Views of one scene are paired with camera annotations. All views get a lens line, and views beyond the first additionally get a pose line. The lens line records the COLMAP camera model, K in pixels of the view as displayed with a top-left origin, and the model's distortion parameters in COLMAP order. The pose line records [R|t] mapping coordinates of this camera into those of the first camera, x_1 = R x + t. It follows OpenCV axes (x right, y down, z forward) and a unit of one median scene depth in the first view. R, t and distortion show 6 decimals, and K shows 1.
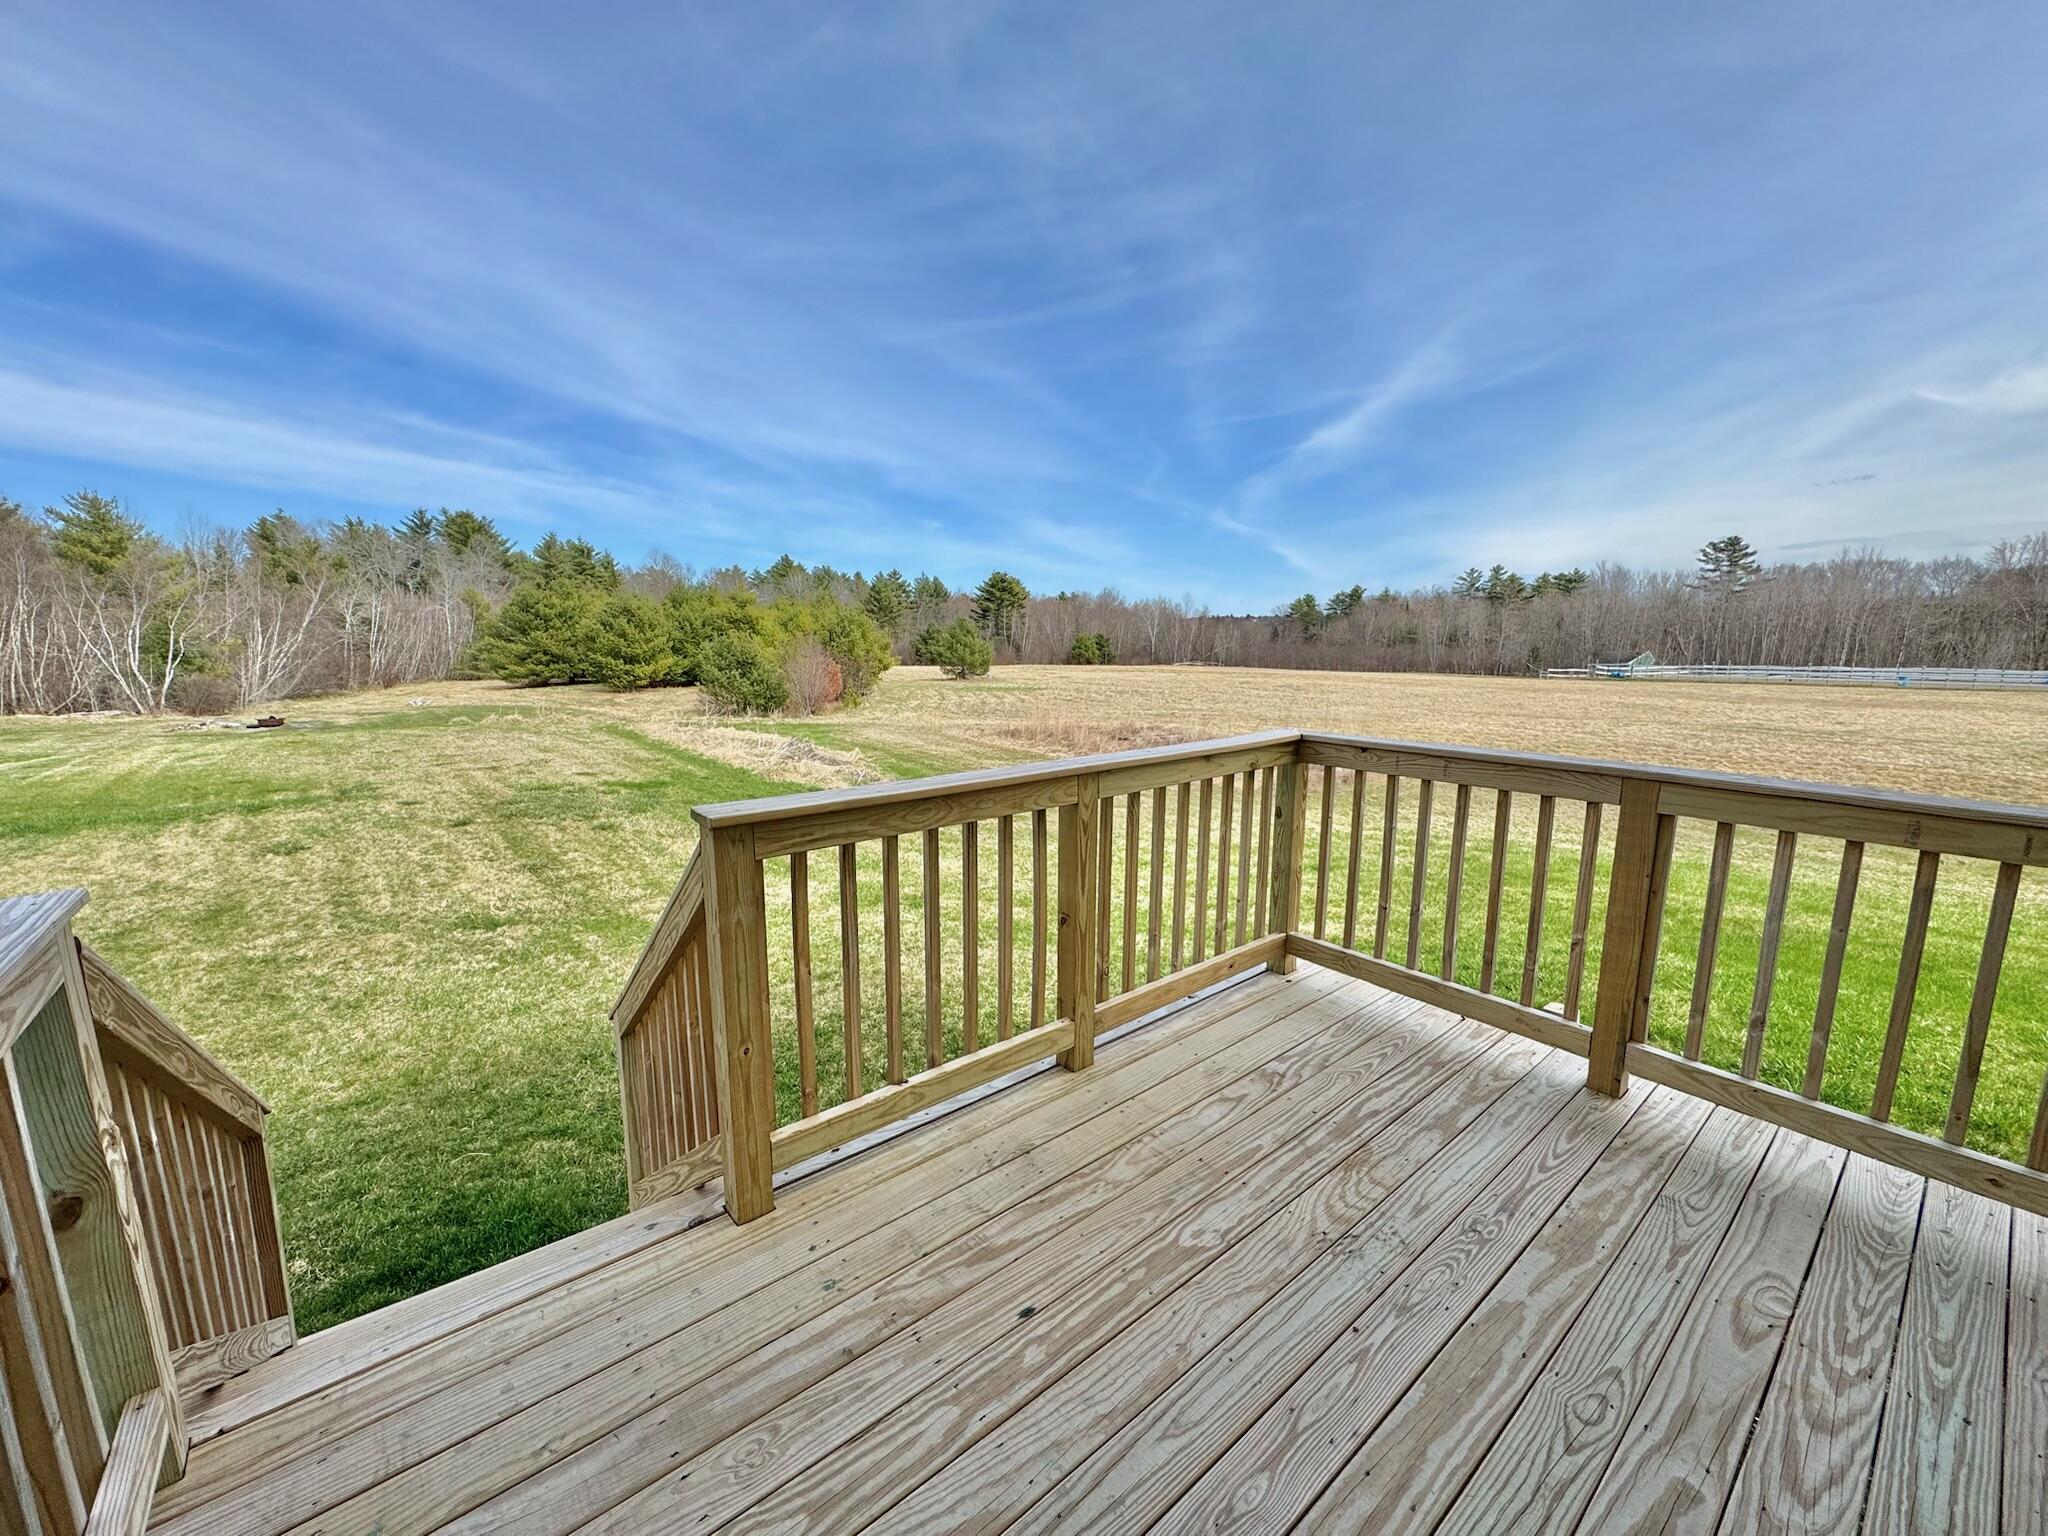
lens RADIAL K [[815.0, 0, 1023.8], [0, 815.0, 770.5], [0, 0, 1]] dist [-0.001693, -0.000206]
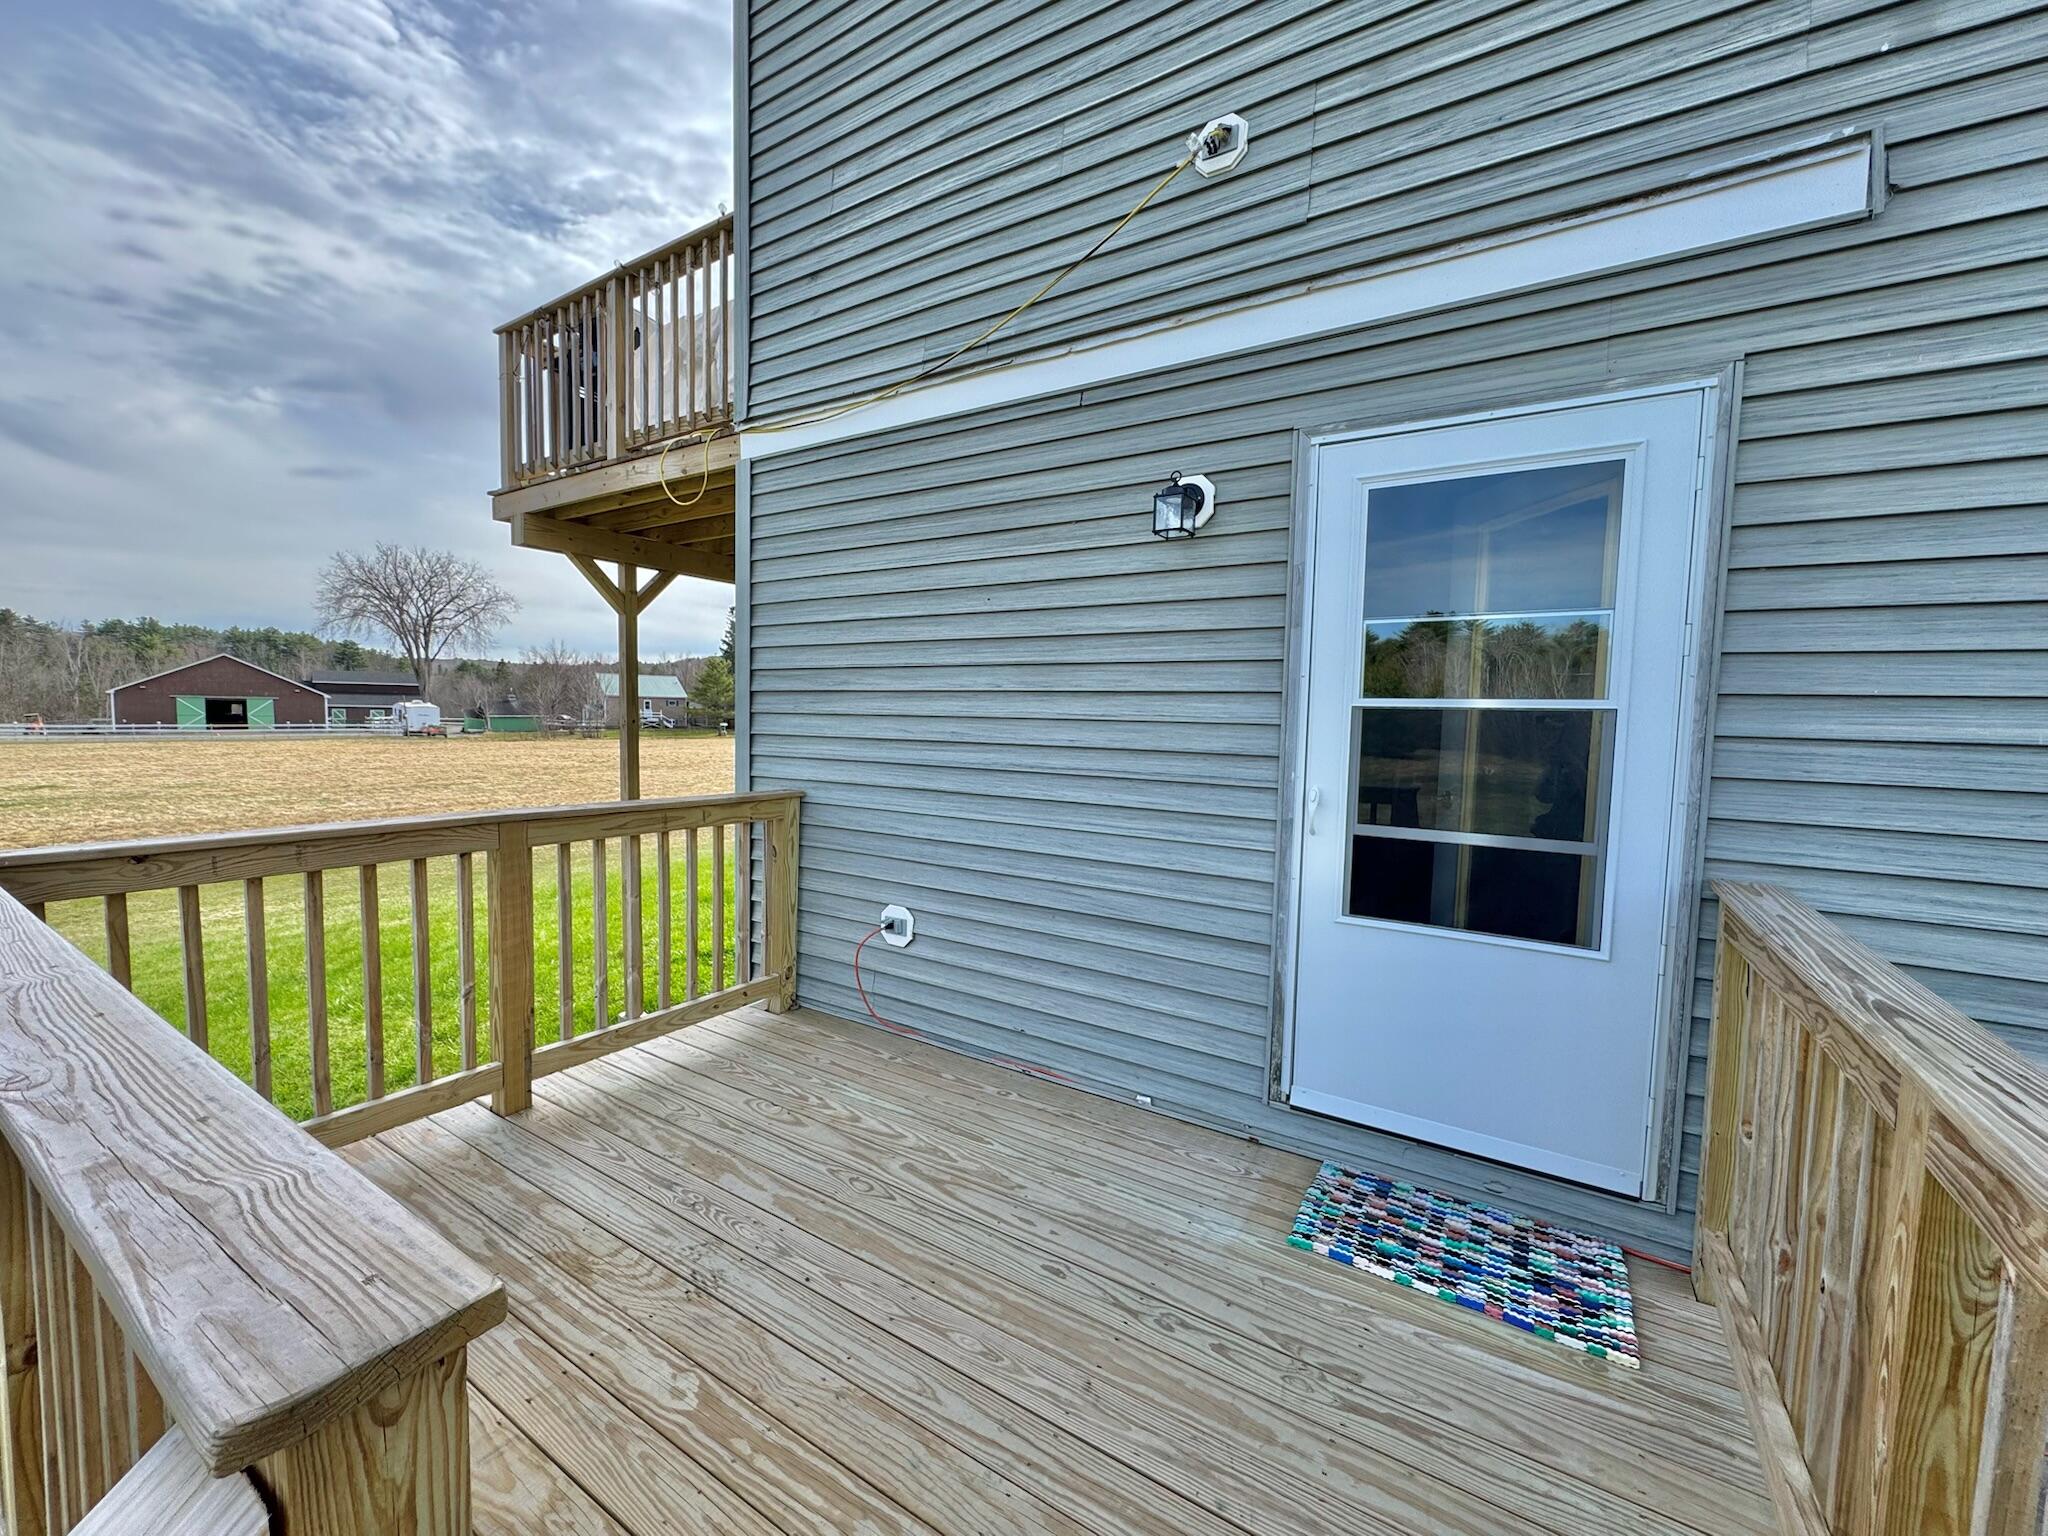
lens RADIAL K [[815.0, 0, 1023.8], [0, 815.0, 770.5], [0, 0, 1]] dist [-0.001693, -0.000206]
pose [[-0.311748, -0.081819, 0.946636, -0.534793], [0.128246, 0.983546, 0.127244, -0.113809], [-0.941470, 0.161070, -0.296125, 0.652193]]
